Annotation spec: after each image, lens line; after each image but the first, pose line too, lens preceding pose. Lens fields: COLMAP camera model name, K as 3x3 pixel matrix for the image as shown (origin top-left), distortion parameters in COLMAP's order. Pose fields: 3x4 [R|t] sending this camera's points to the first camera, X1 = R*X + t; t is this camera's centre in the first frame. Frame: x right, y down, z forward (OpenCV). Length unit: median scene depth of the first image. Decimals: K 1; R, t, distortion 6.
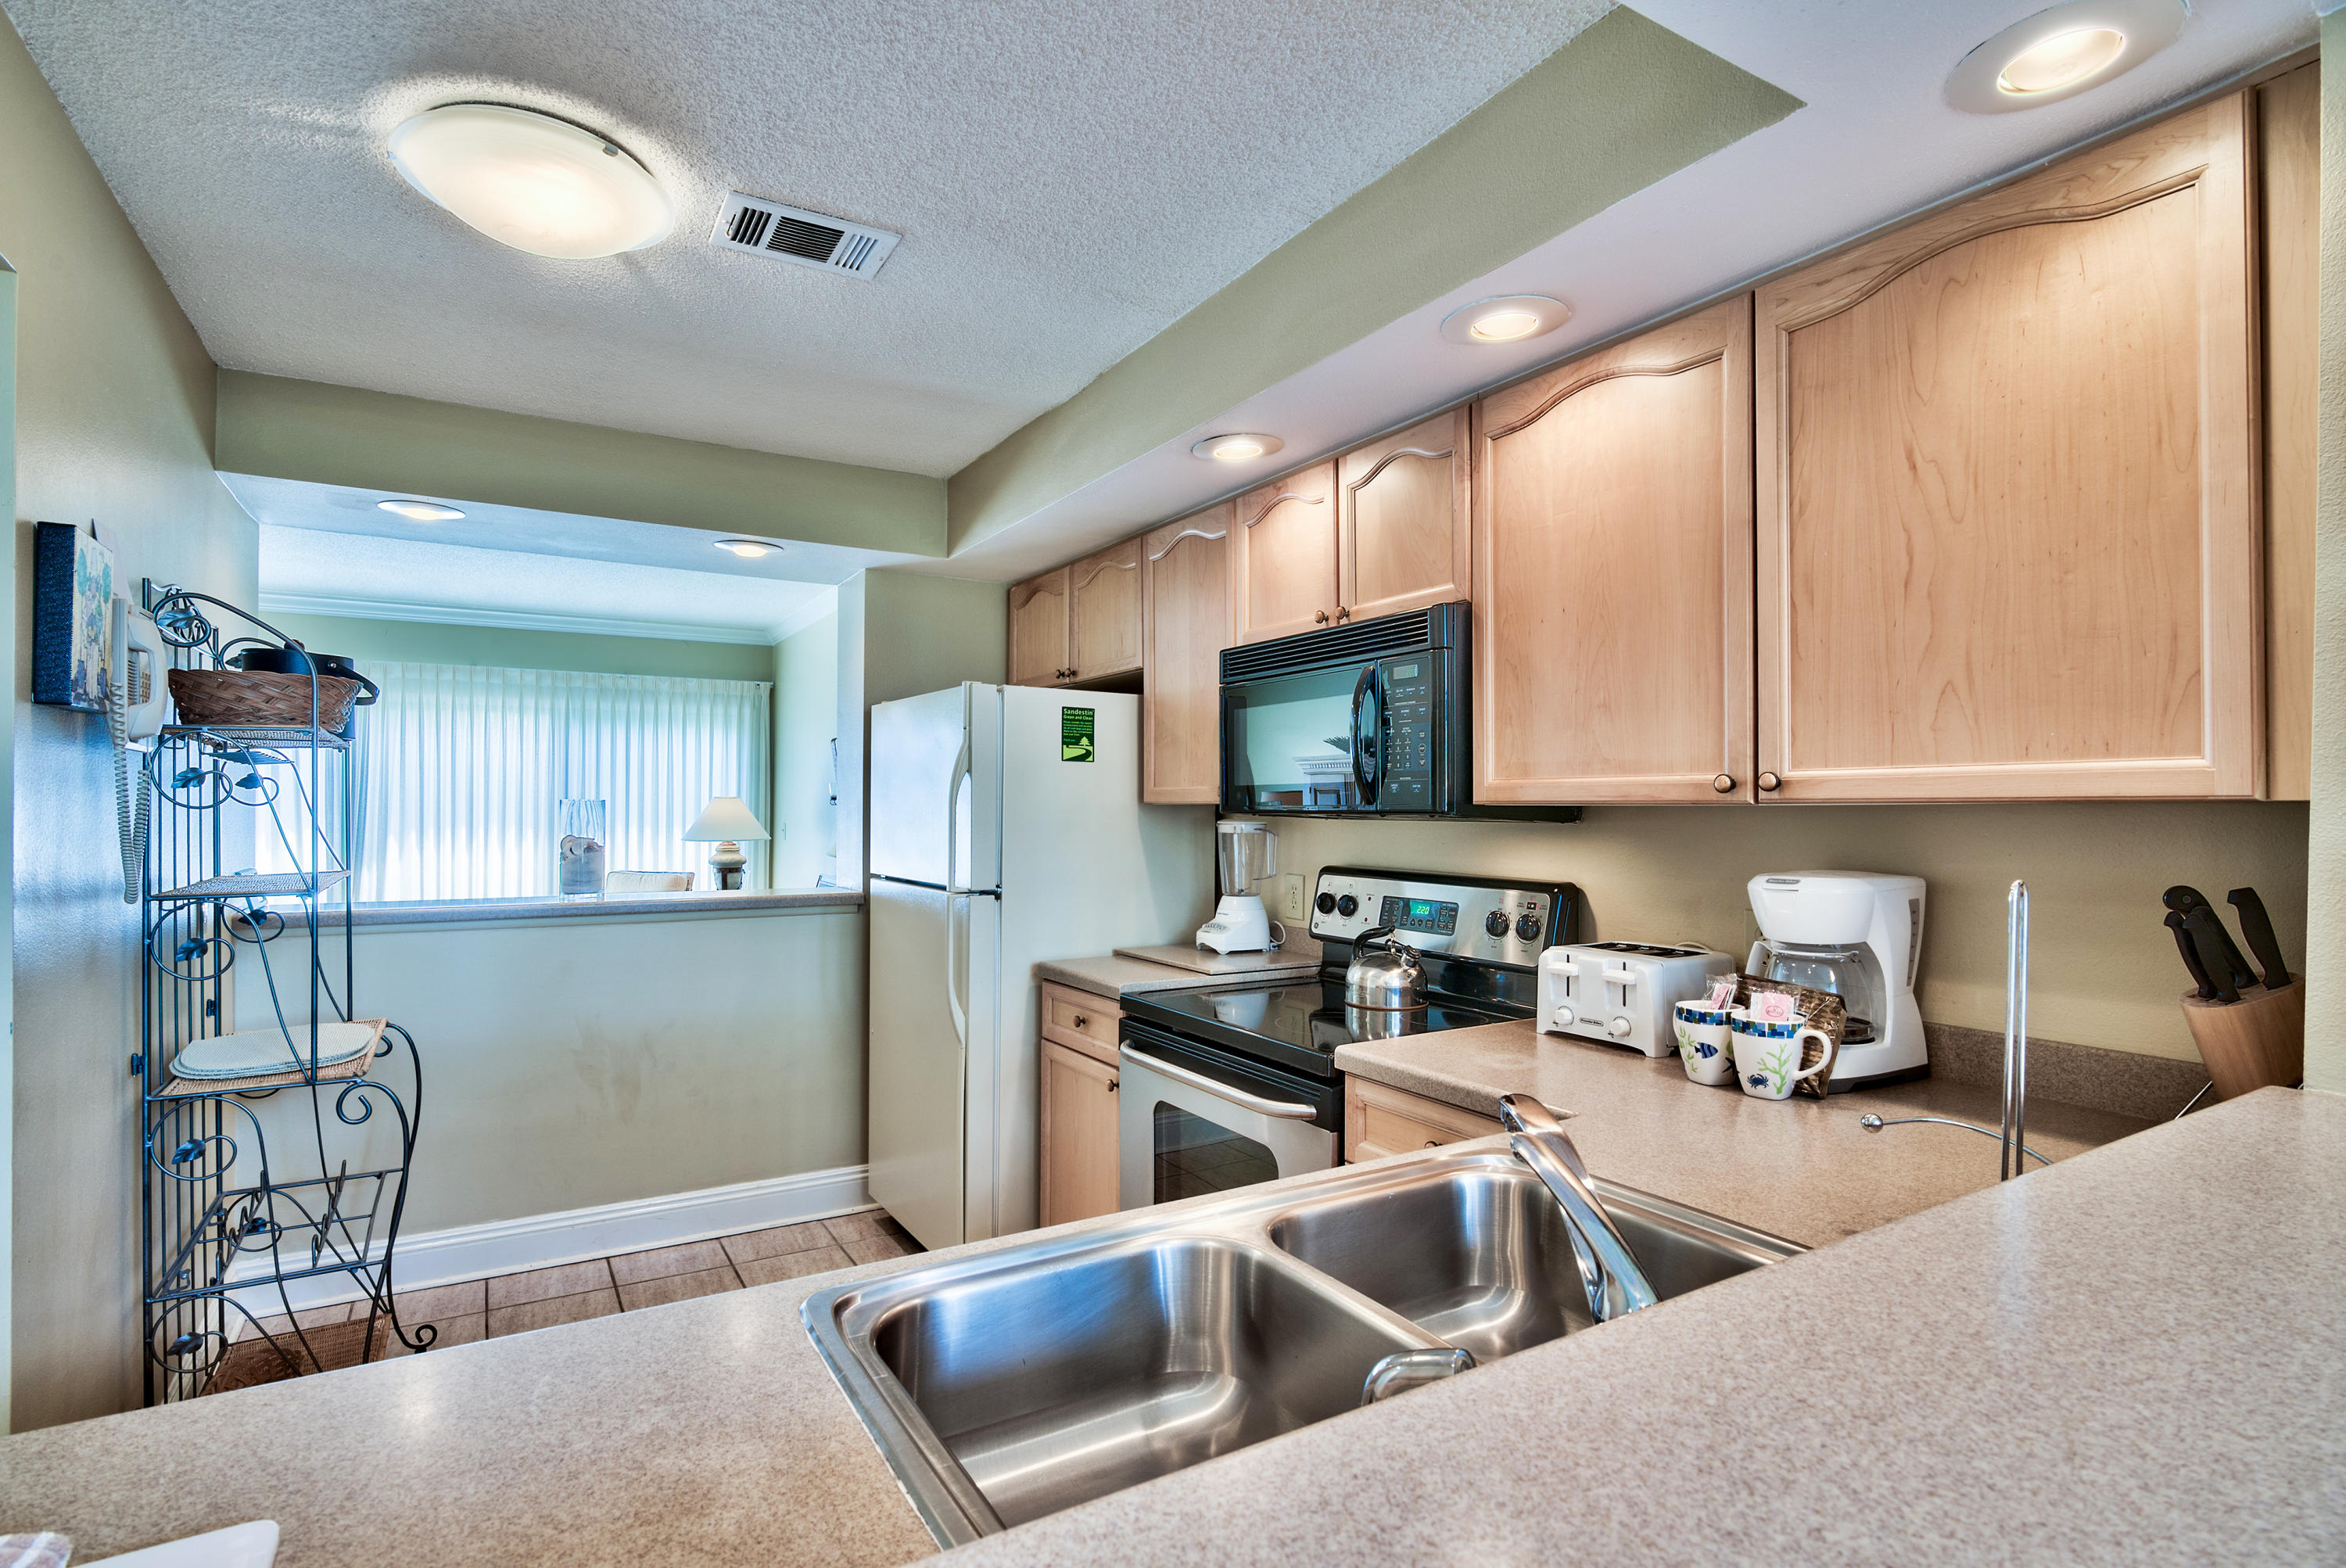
lens RADIAL K [[1134.5, 0, 1169.8], [0, 1134.5, 793.3], [0, 0, 1]] dist [0.003086, -0.002191]
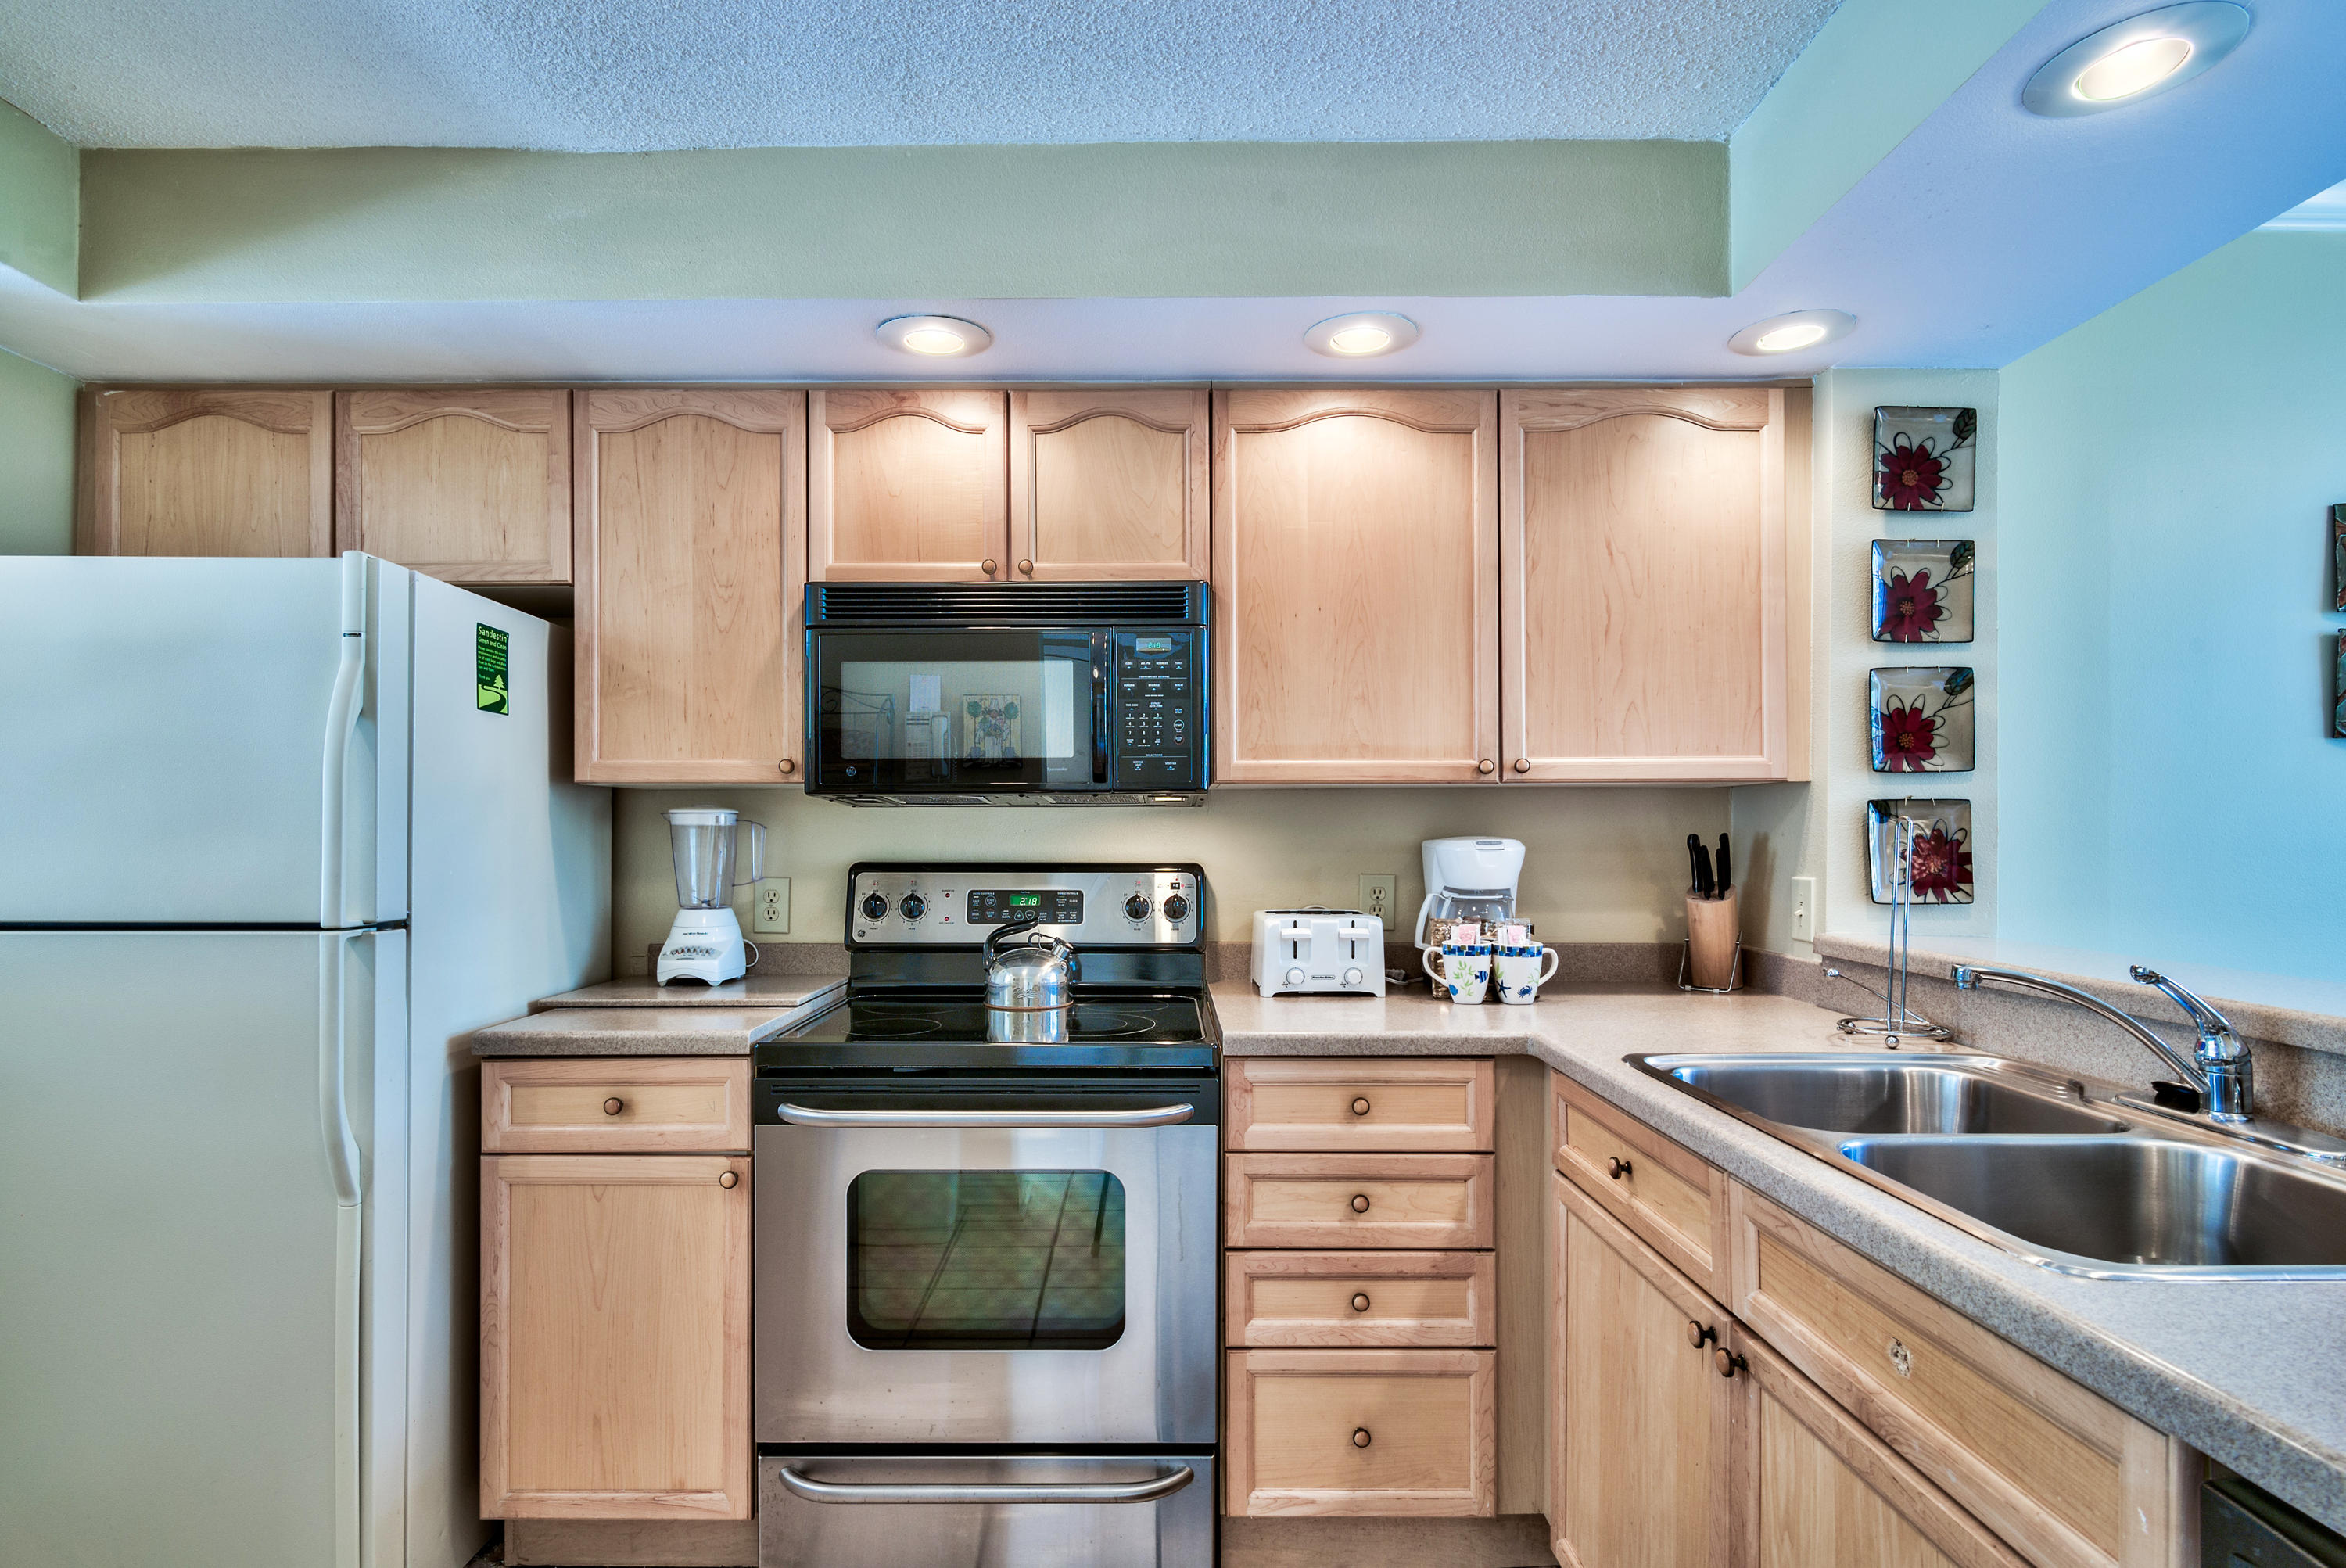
lens RADIAL K [[1134.5, 0, 1161.9], [0, 1134.5, 826.5], [0, 0, 1]] dist [0.003086, -0.002191]
pose [[0.516662, 0.001412, 0.856188, -0.634343], [-0.007139, 0.999971, 0.002659, 0.046160], [-0.856160, -0.007486, 0.516657, 0.515320]]
